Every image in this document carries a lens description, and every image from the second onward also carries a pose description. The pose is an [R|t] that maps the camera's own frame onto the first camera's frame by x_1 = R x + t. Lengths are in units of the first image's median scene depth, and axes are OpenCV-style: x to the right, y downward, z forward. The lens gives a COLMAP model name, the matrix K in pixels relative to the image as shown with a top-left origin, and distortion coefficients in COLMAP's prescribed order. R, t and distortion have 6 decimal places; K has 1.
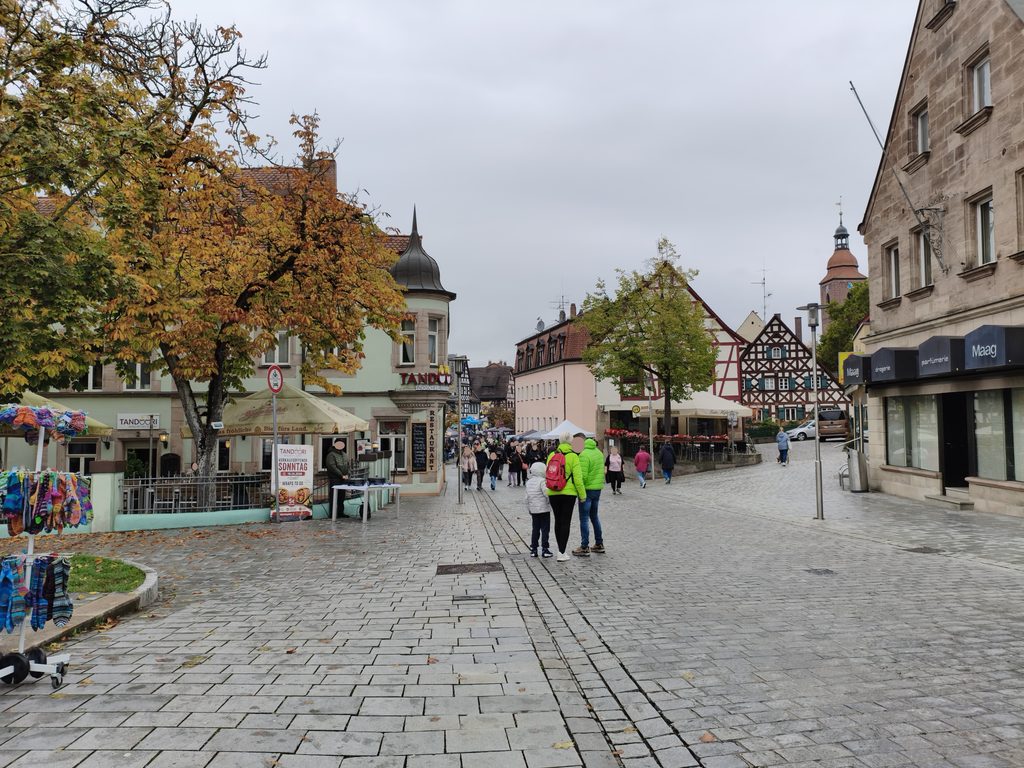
lens RADIAL K [[798.4, 0, 512.0], [0, 798.4, 384.0], [0, 0, 1]] dist [0.007939, -0.002454]
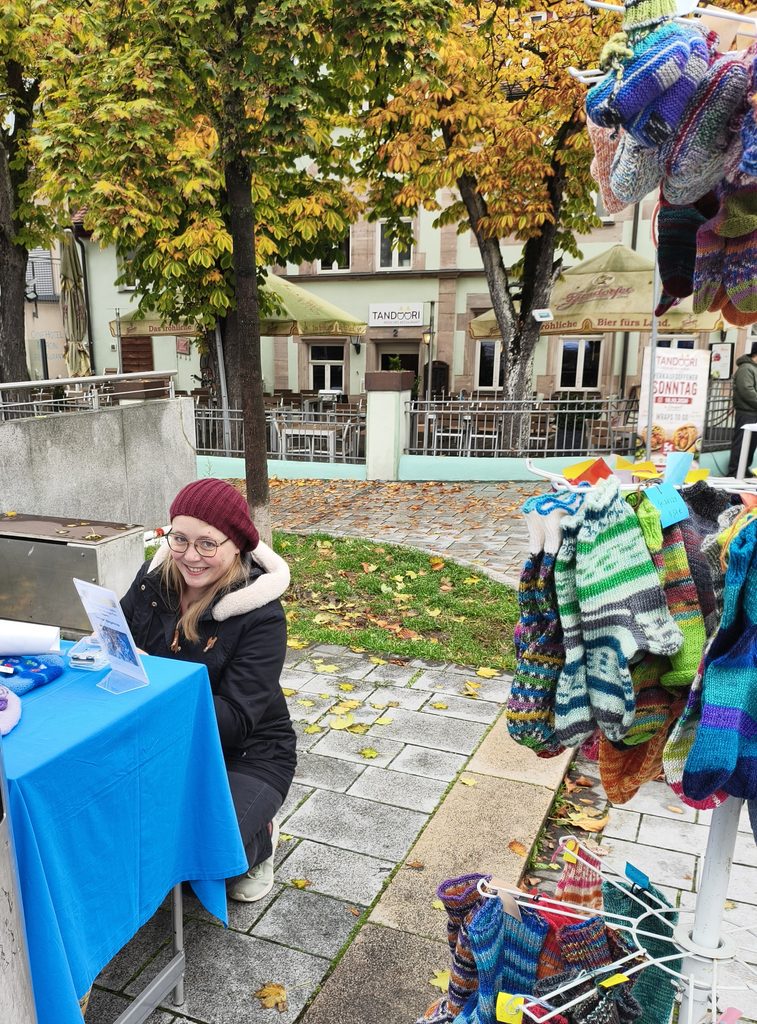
lens RADIAL K [[920.2, 0, 289.6], [0, 920.2, 607.5], [0, 0, 1]] dist [0.000400, -0.017380]
pose [[0.881660, 0.133480, -0.452614, -0.197872], [0.028446, 0.942382, 0.333327, 0.023143], [0.471028, -0.306756, 0.827063, 0.264591]]
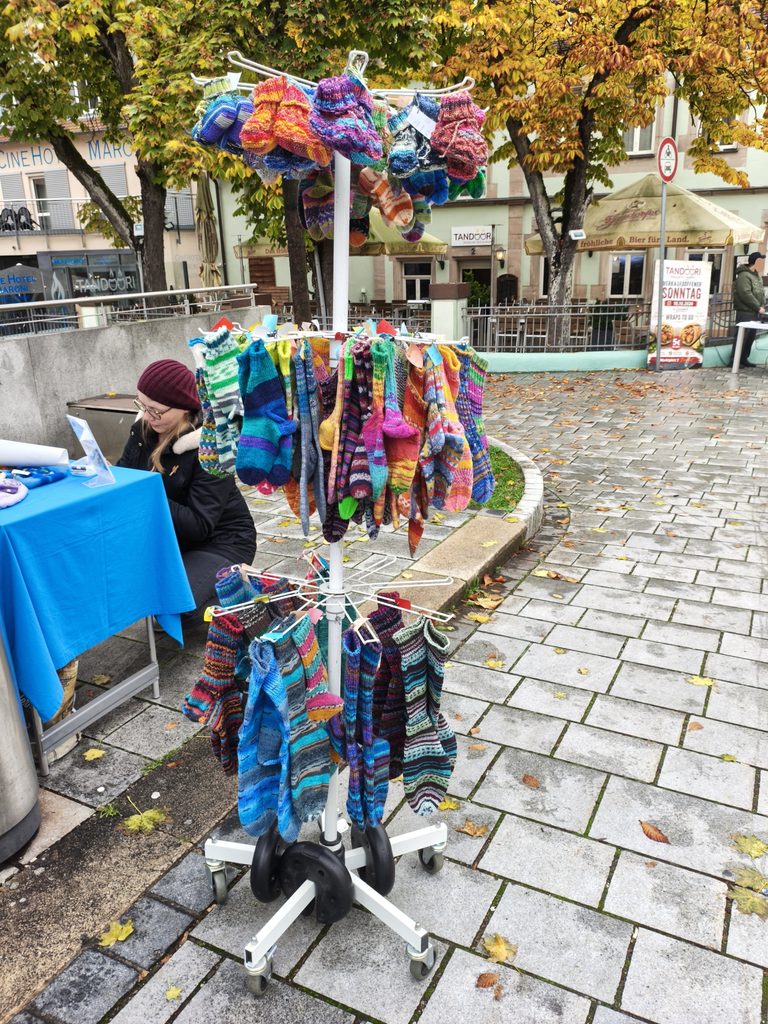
lens RADIAL K [[777.9, 0, 384.0], [0, 777.9, 512.0], [0, 0, 1]] dist [-0.006368, -0.003228]
pose [[0.864404, 0.144071, -0.481715, -0.142863], [0.046324, 0.931174, 0.361621, 0.022846], [0.500659, -0.334902, 0.798236, 0.251083]]
